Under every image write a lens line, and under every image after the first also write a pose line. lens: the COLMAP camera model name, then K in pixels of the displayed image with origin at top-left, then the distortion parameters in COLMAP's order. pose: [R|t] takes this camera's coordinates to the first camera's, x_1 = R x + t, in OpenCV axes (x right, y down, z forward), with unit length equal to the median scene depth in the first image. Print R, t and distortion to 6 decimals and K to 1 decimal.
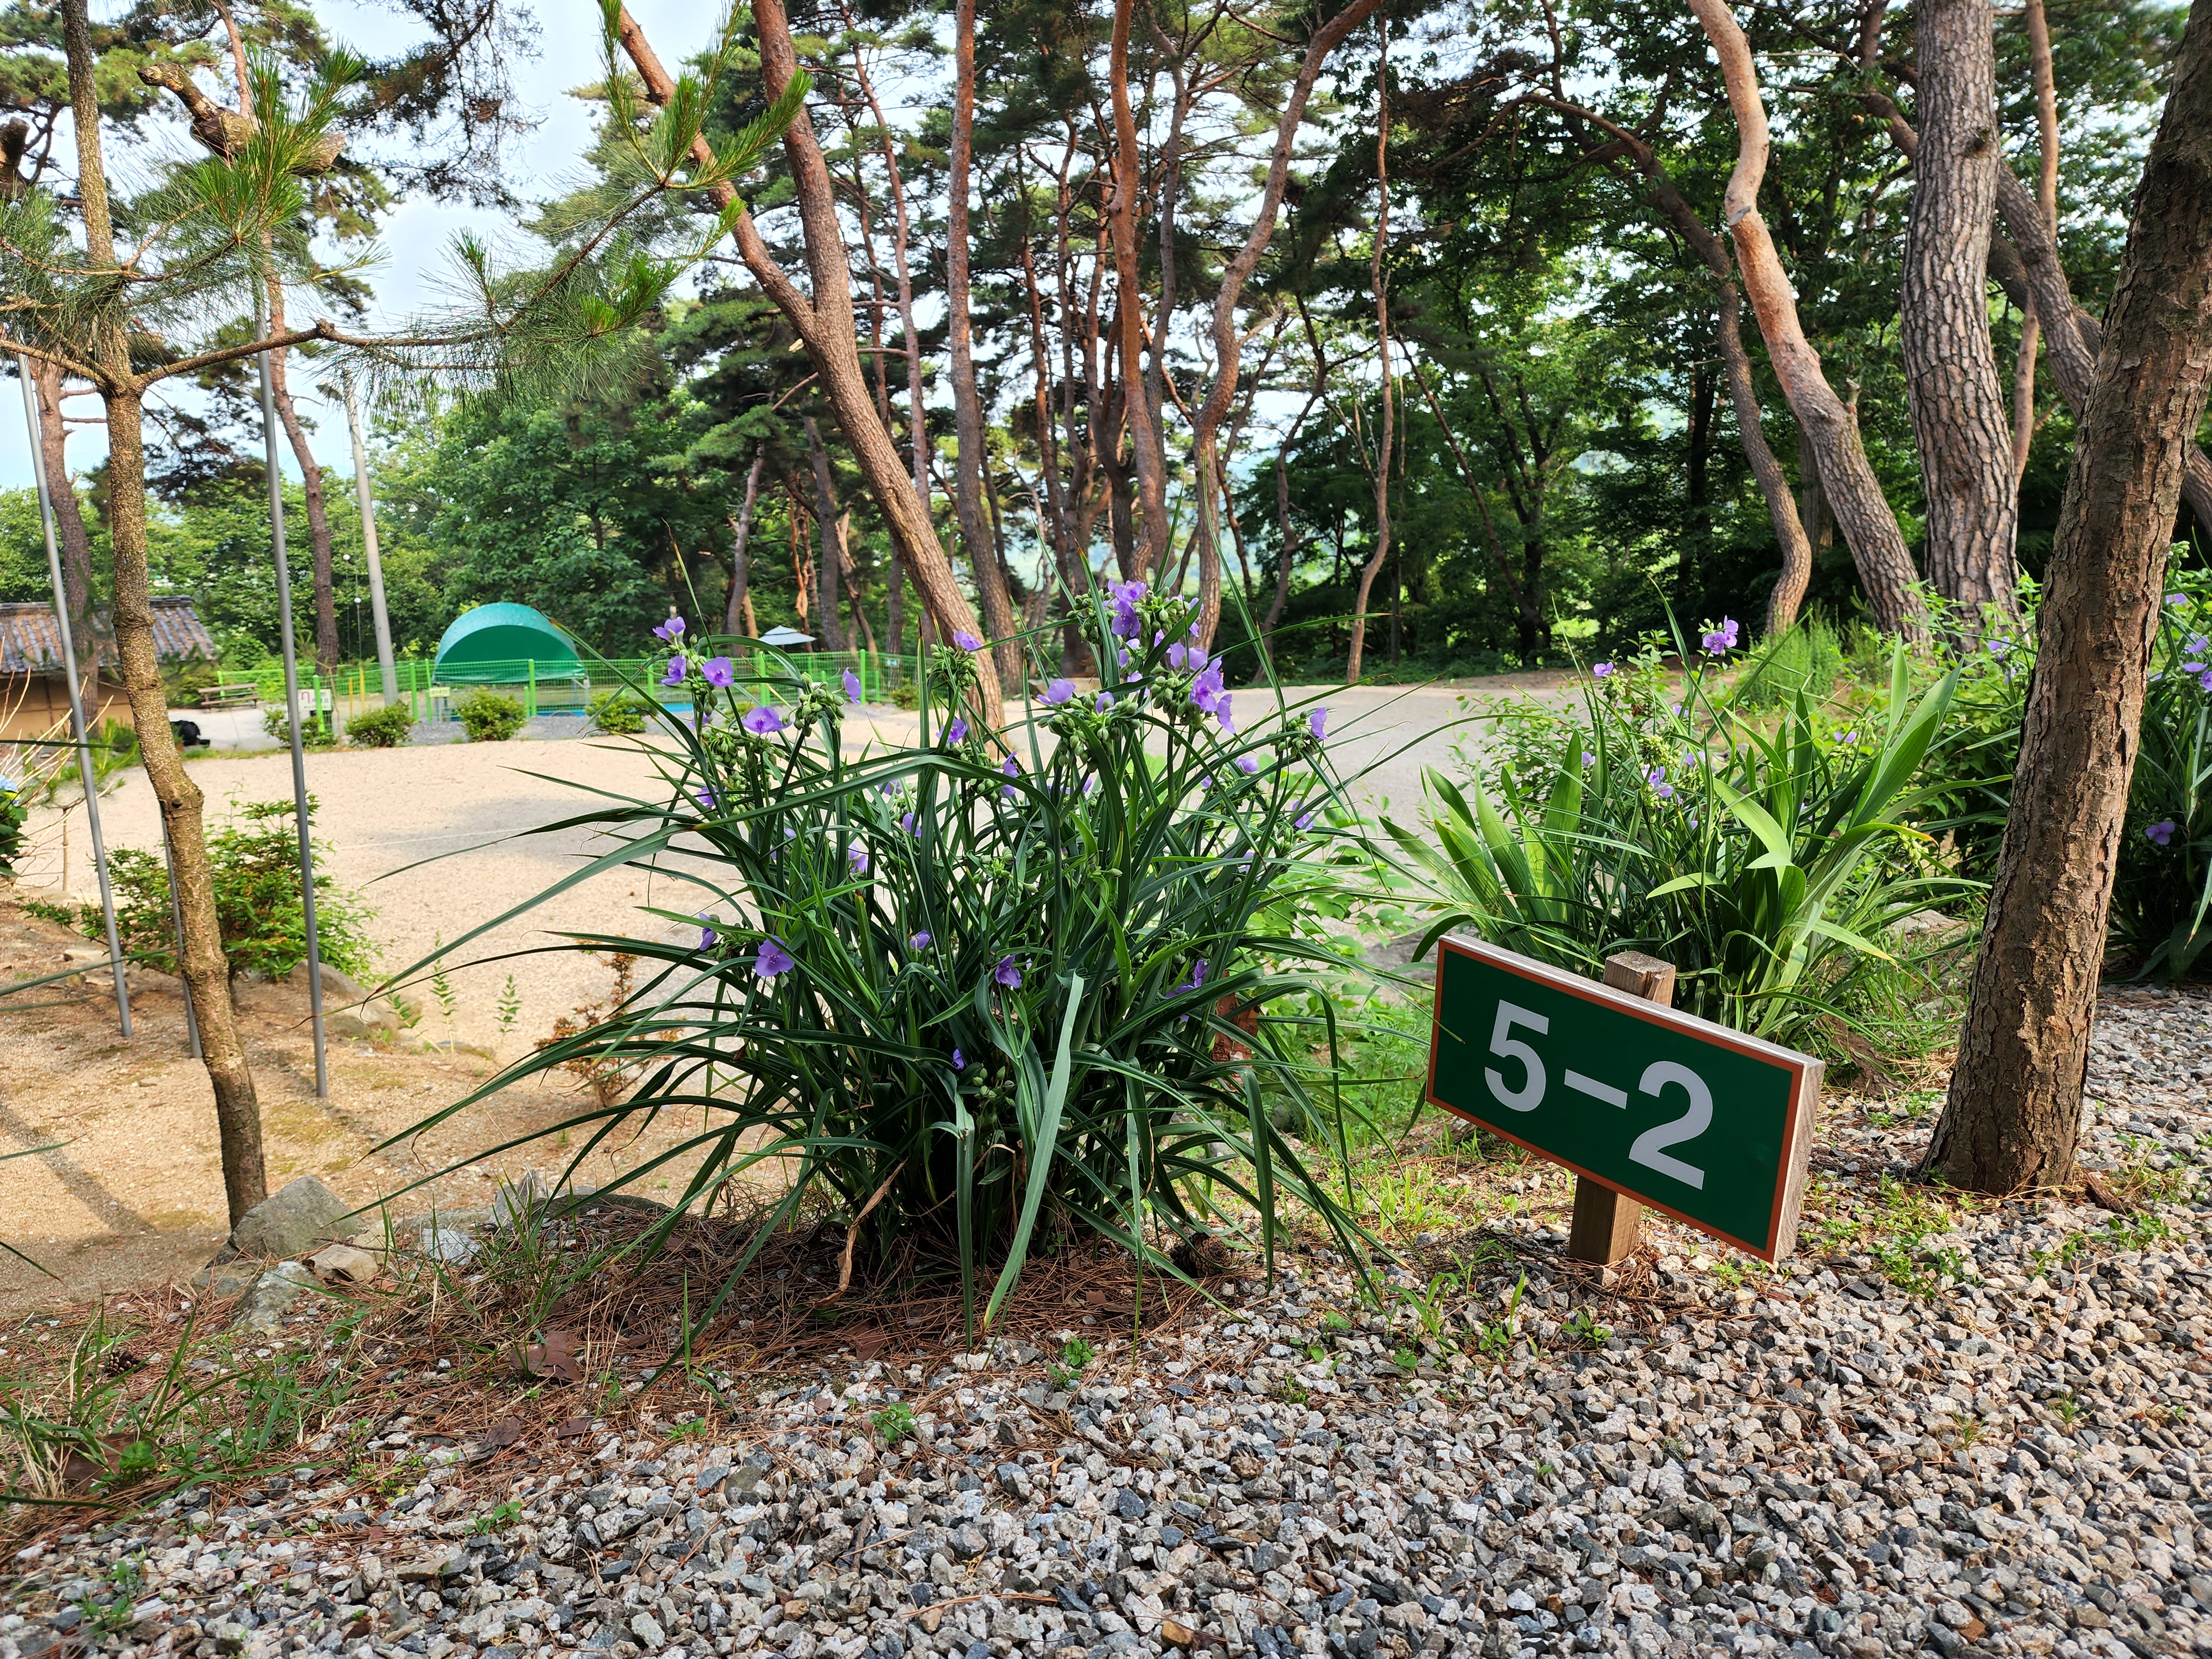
lens RADIAL K [[1480.4, 0, 1106.0], [0, 1480.4, 829.5], [0, 0, 1]] dist [0.022535, 0.003144]
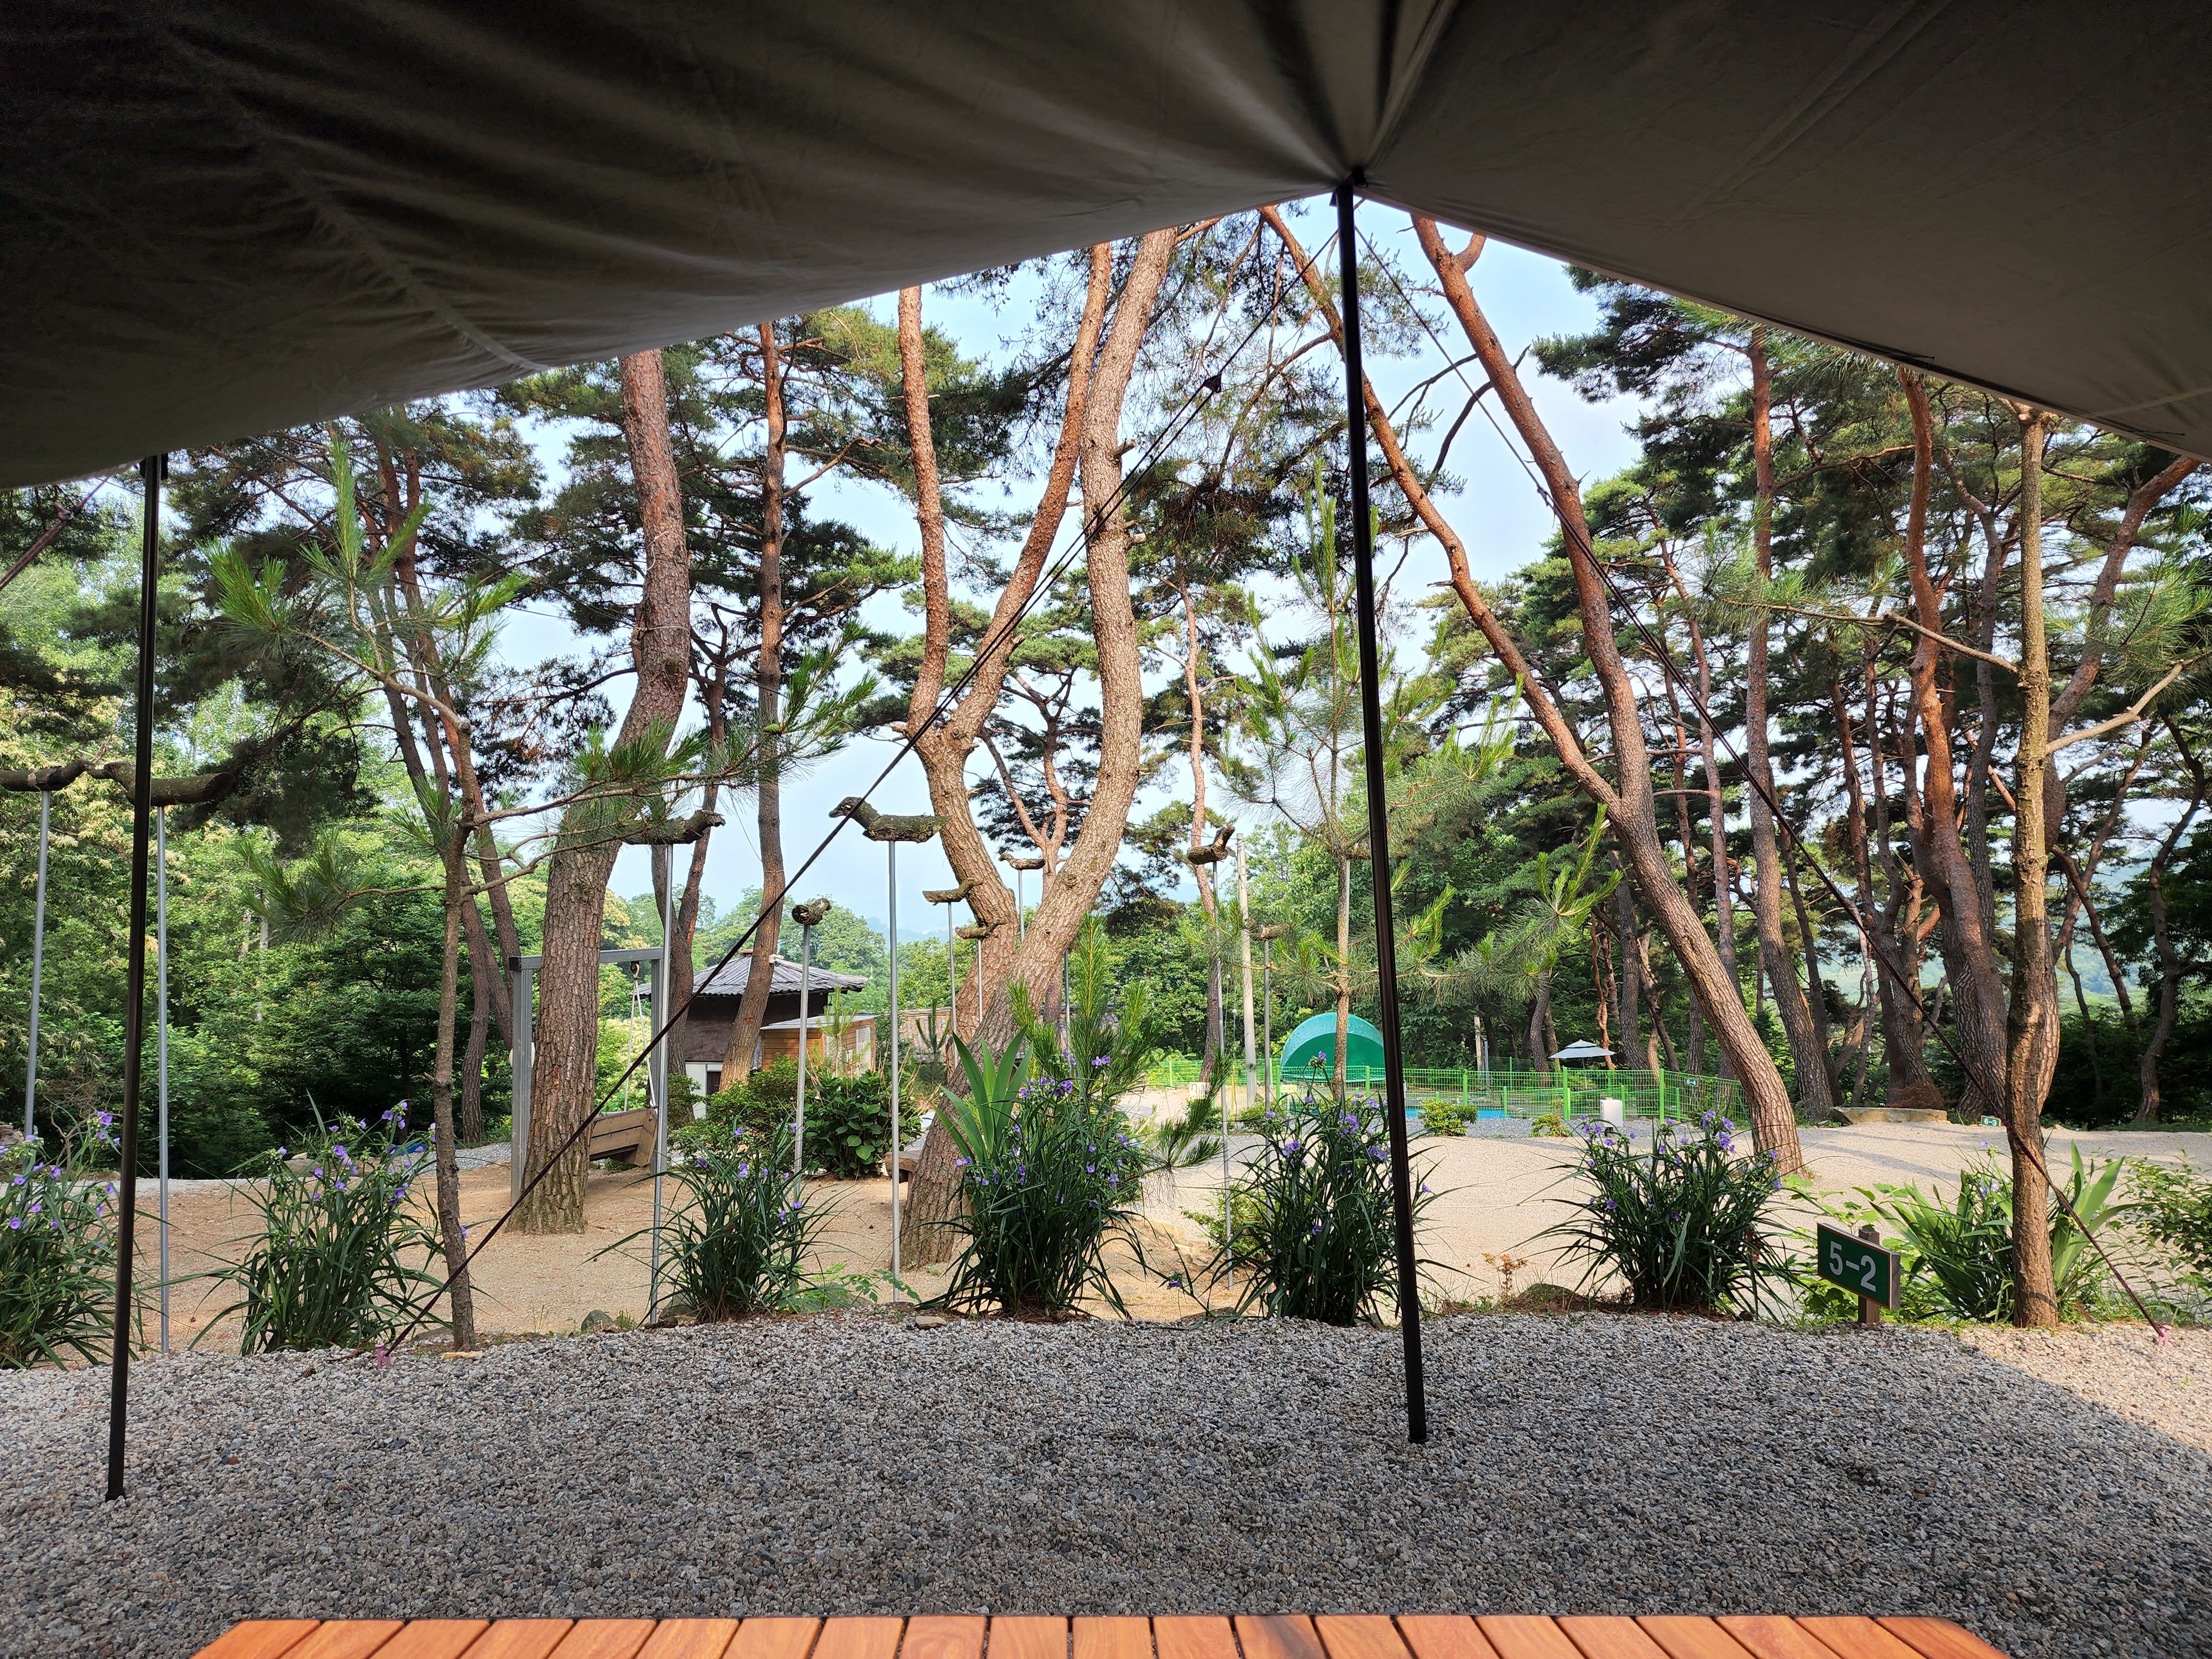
lens RADIAL K [[1490.0, 0, 1066.0], [0, 1490.0, 838.6], [0, 0, 1]] dist [0.039046, -0.035144]
pose [[0.857251, -0.034545, -0.513739, 0.021752], [-0.098505, 0.968315, -0.229483, 0.007112], [0.505389, 0.247330, 0.826686, -0.115428]]
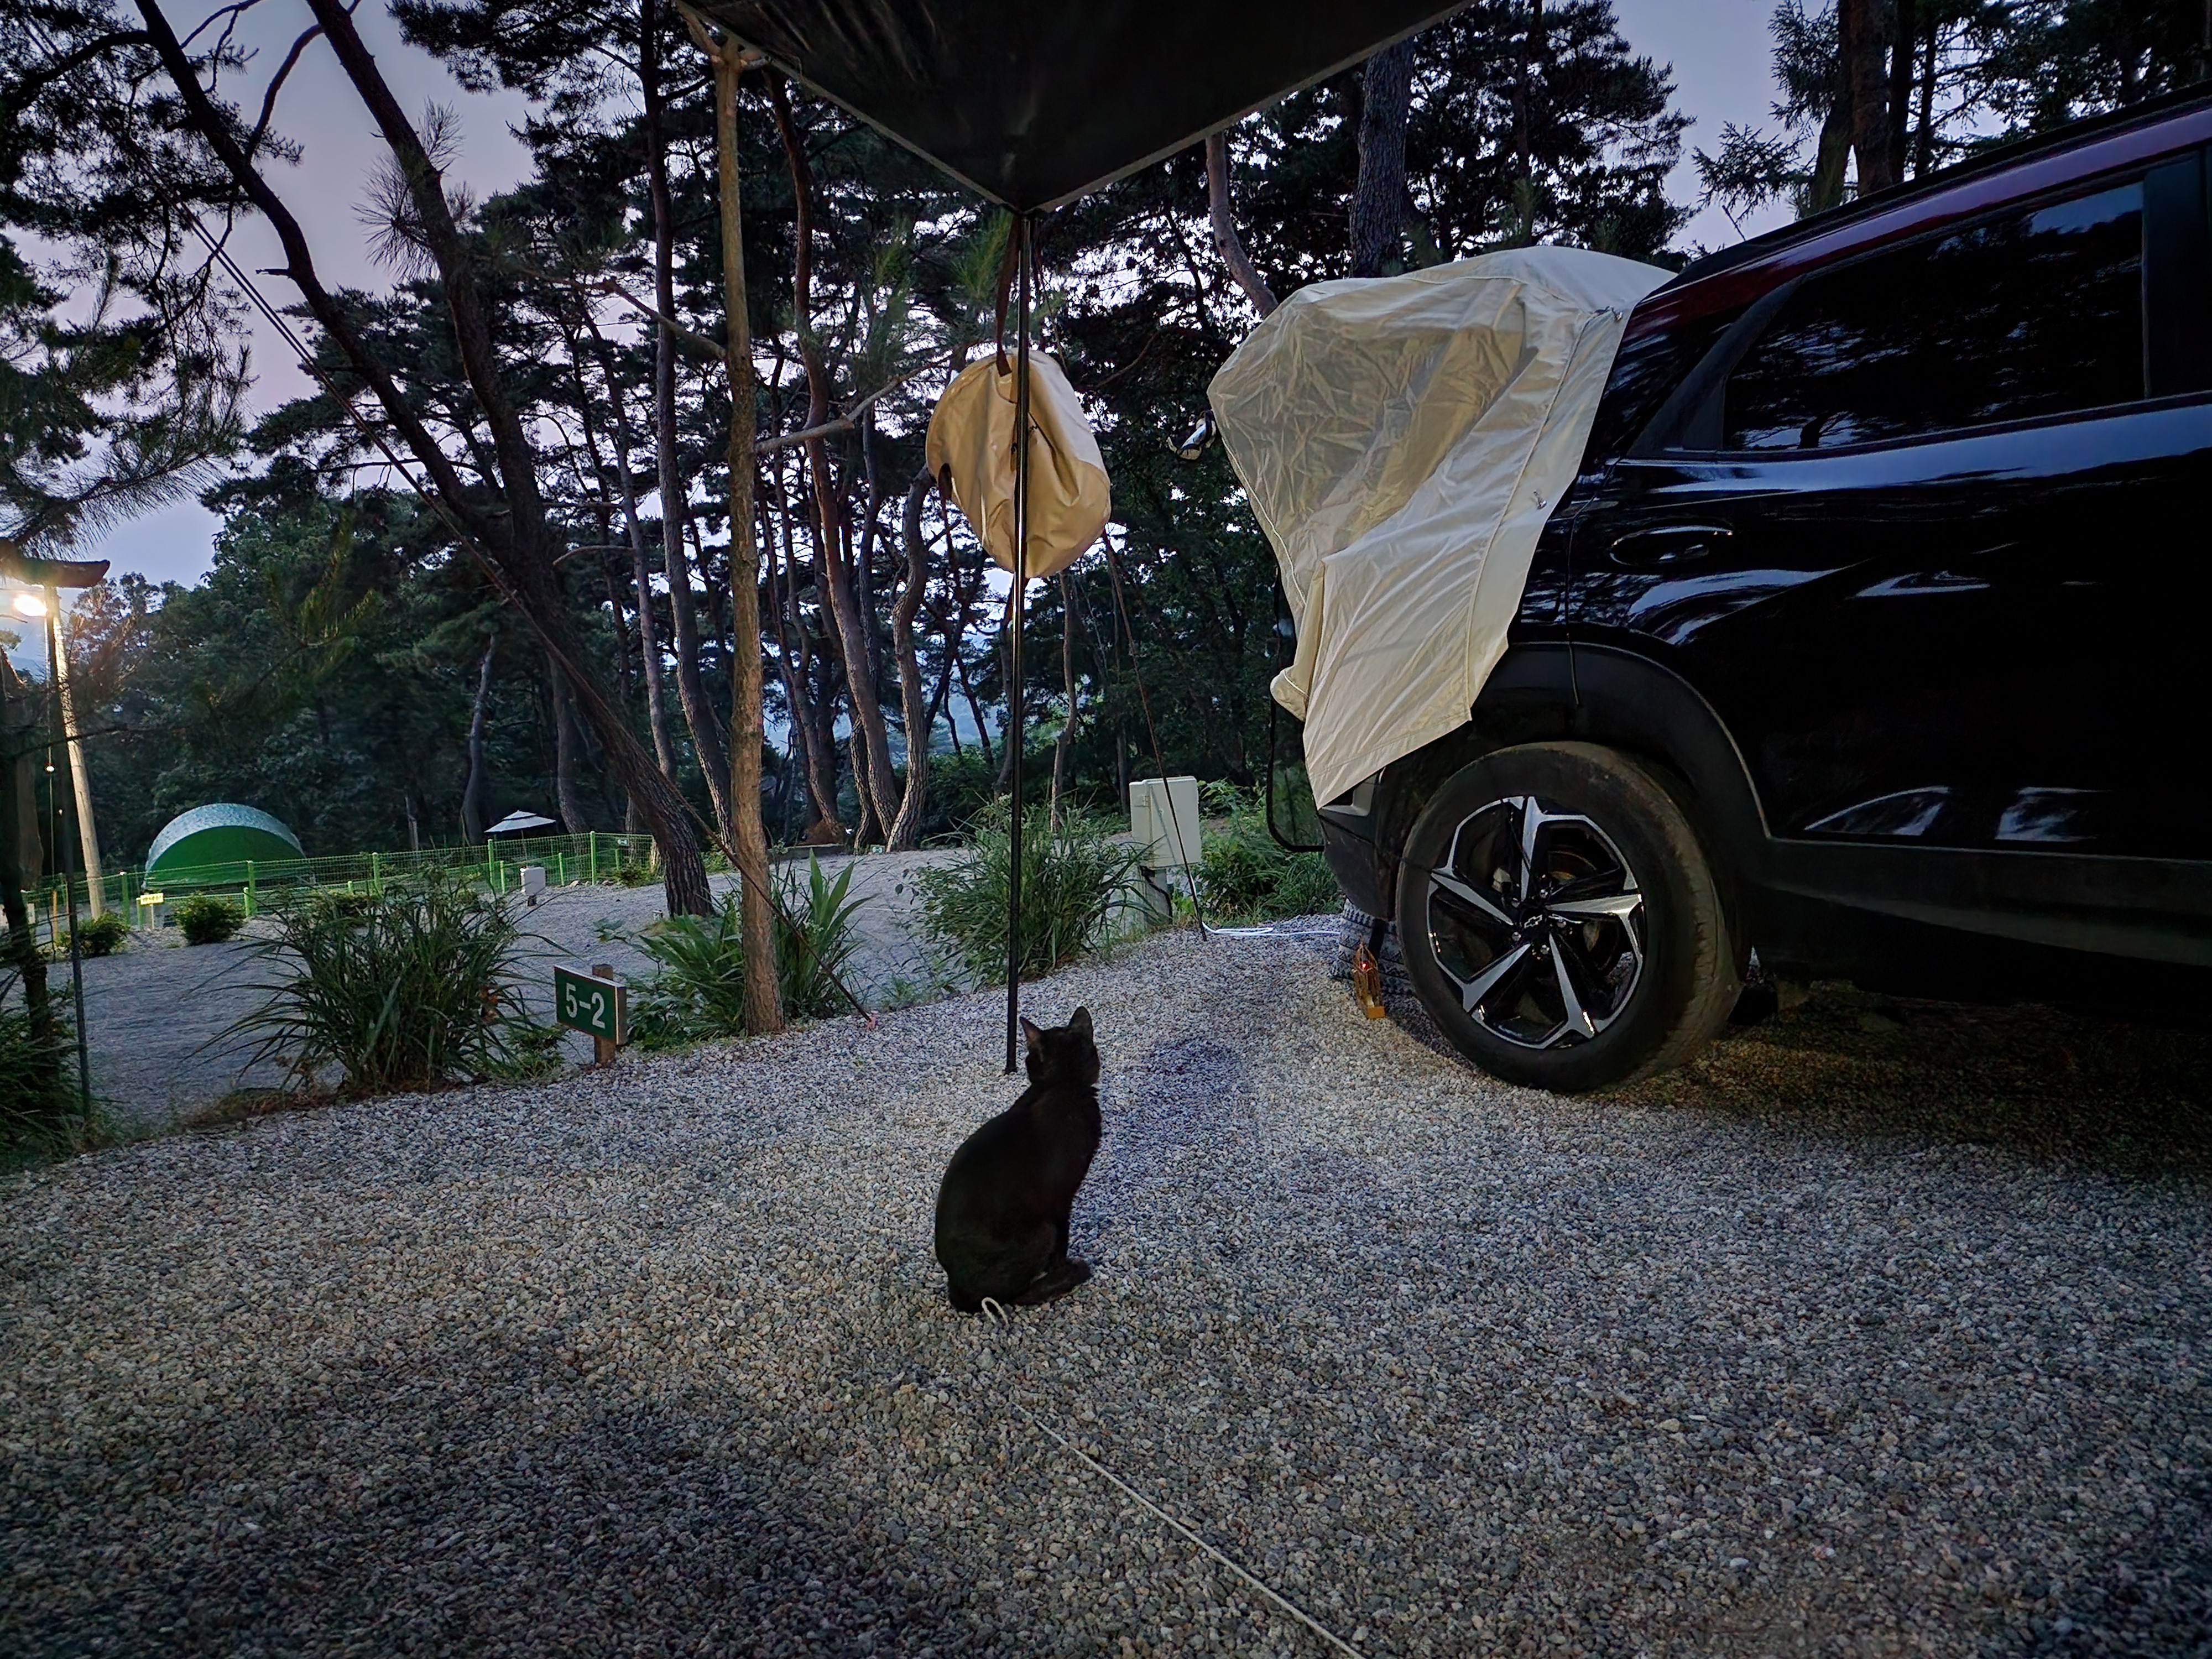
lens RADIAL K [[1511.3, 0, 1133.8], [0, 1511.3, 852.5], [0, 0, 1]] dist [0.055317, -0.053268]
pose [[0.986848, -0.057182, 0.151197, 0.037690], [0.070102, 0.994201, -0.081550, 0.007186], [-0.145657, 0.091077, 0.985134, -0.091983]]
